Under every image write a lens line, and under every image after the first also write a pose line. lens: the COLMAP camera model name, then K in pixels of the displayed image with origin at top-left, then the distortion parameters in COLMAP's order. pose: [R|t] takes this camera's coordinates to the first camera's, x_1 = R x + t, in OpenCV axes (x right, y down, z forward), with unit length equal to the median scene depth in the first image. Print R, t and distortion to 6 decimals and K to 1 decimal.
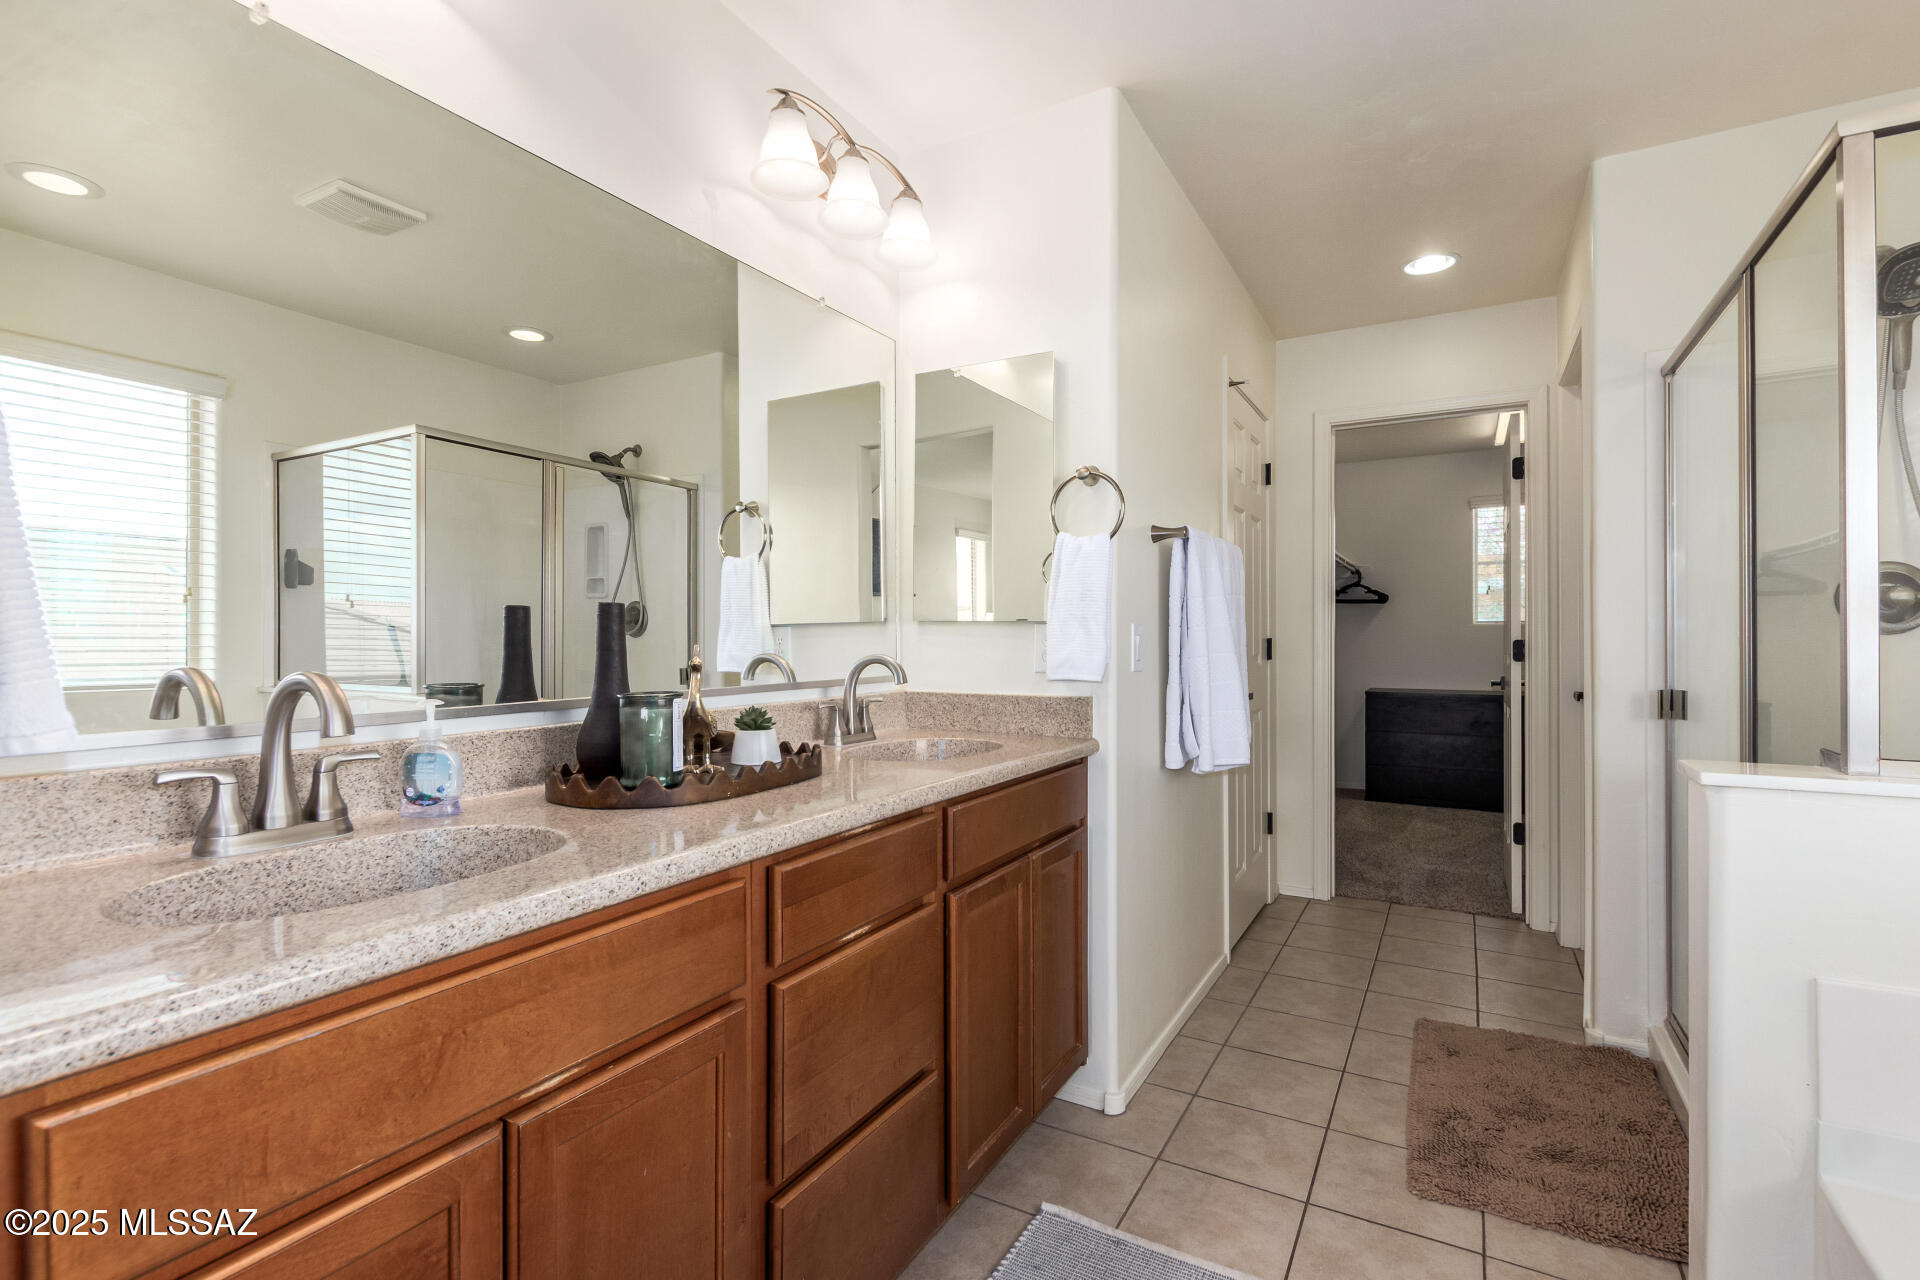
lens RADIAL K [[882.2, 0, 963.6], [0, 882.2, 638.6], [0, 0, 1]] dist [-0.003607, -0.001049]
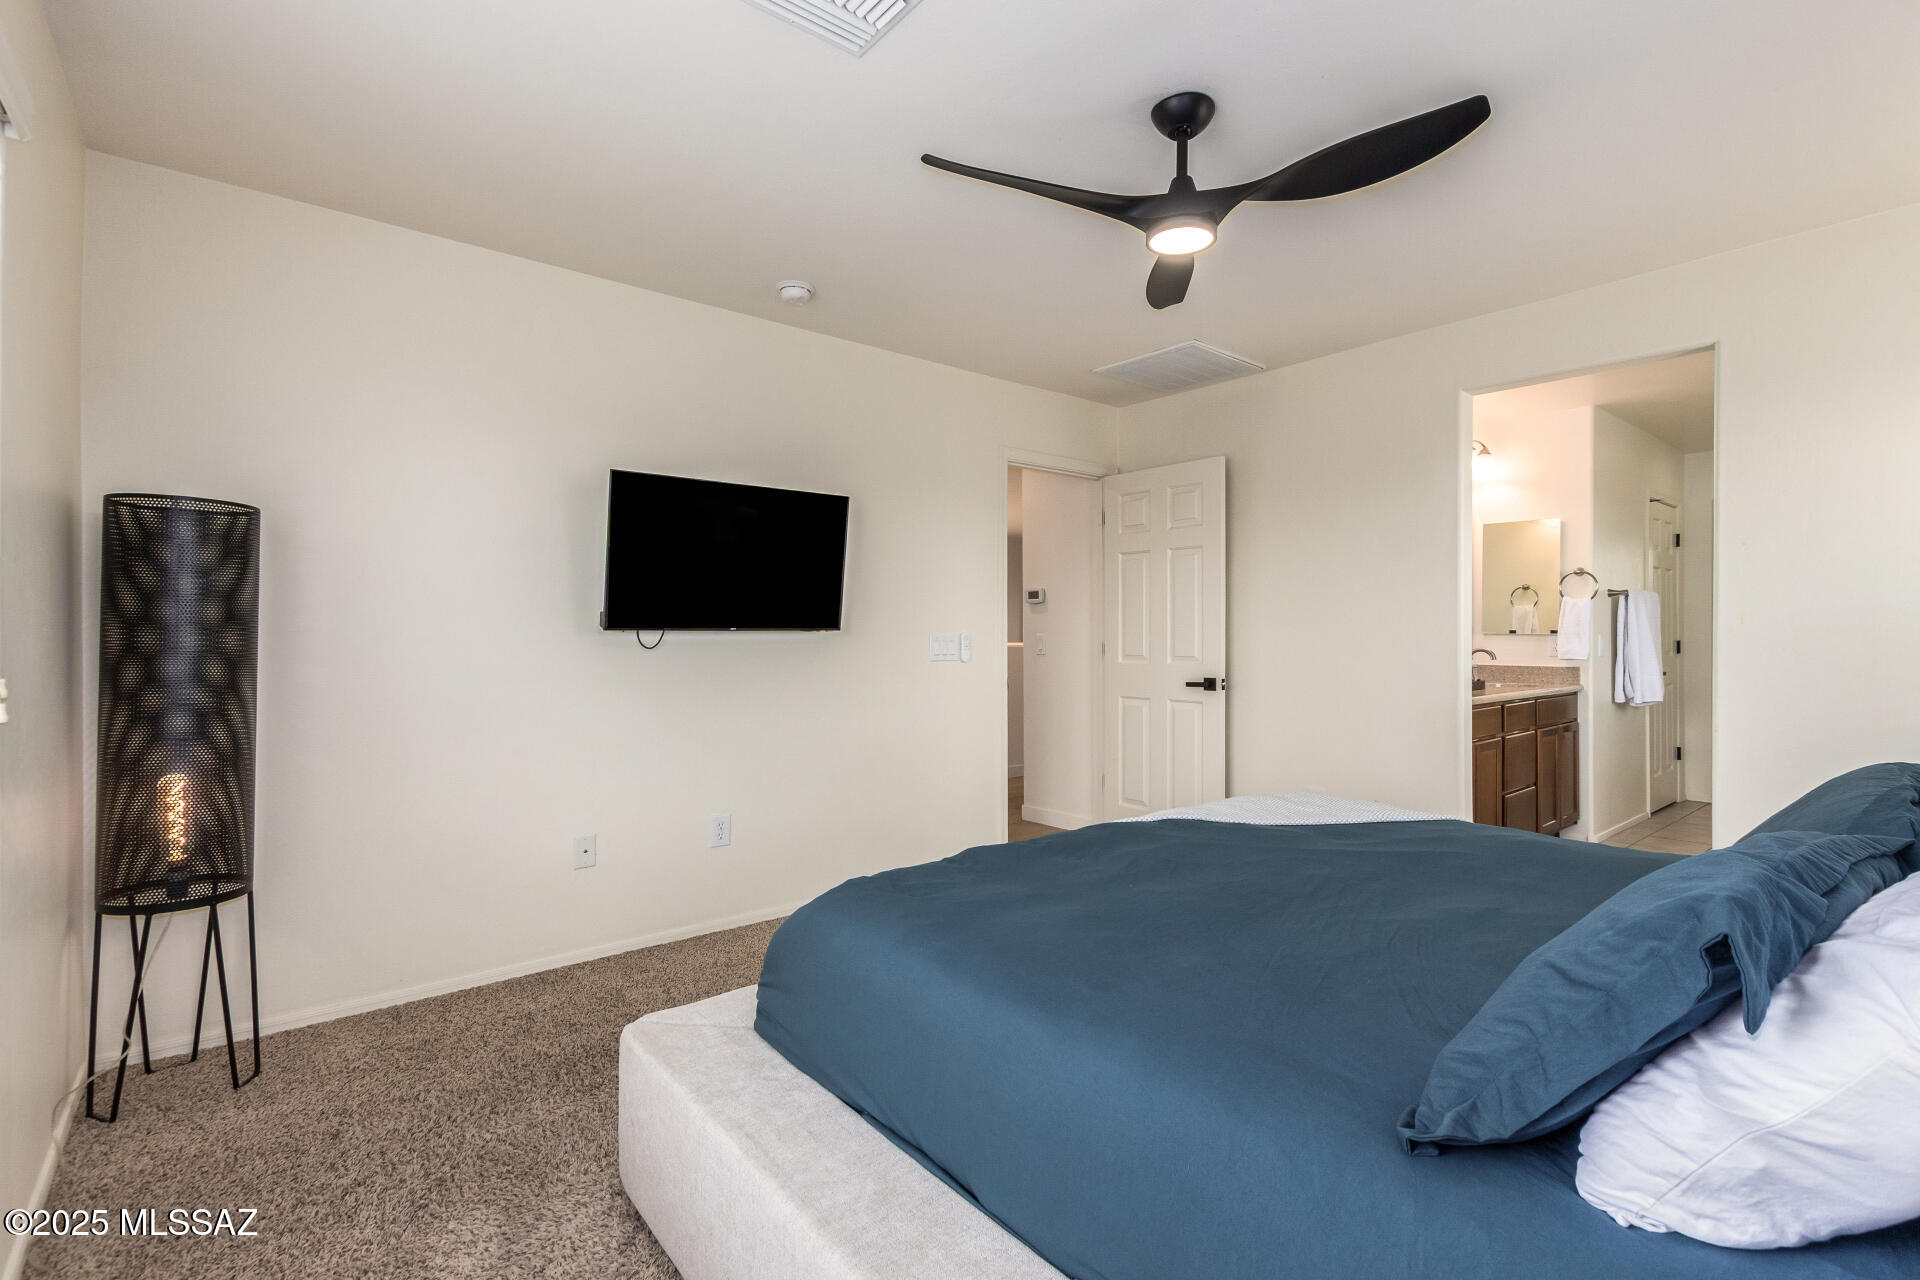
lens RADIAL K [[882.2, 0, 956.1], [0, 882.2, 638.4], [0, 0, 1]] dist [-0.003607, -0.001049]
pose [[0.932885, -0.000612, -0.360174, -0.536359], [0.000703, 1.000000, 0.000121, -0.009495], [0.360173, -0.000366, 0.932885, -1.704113]]
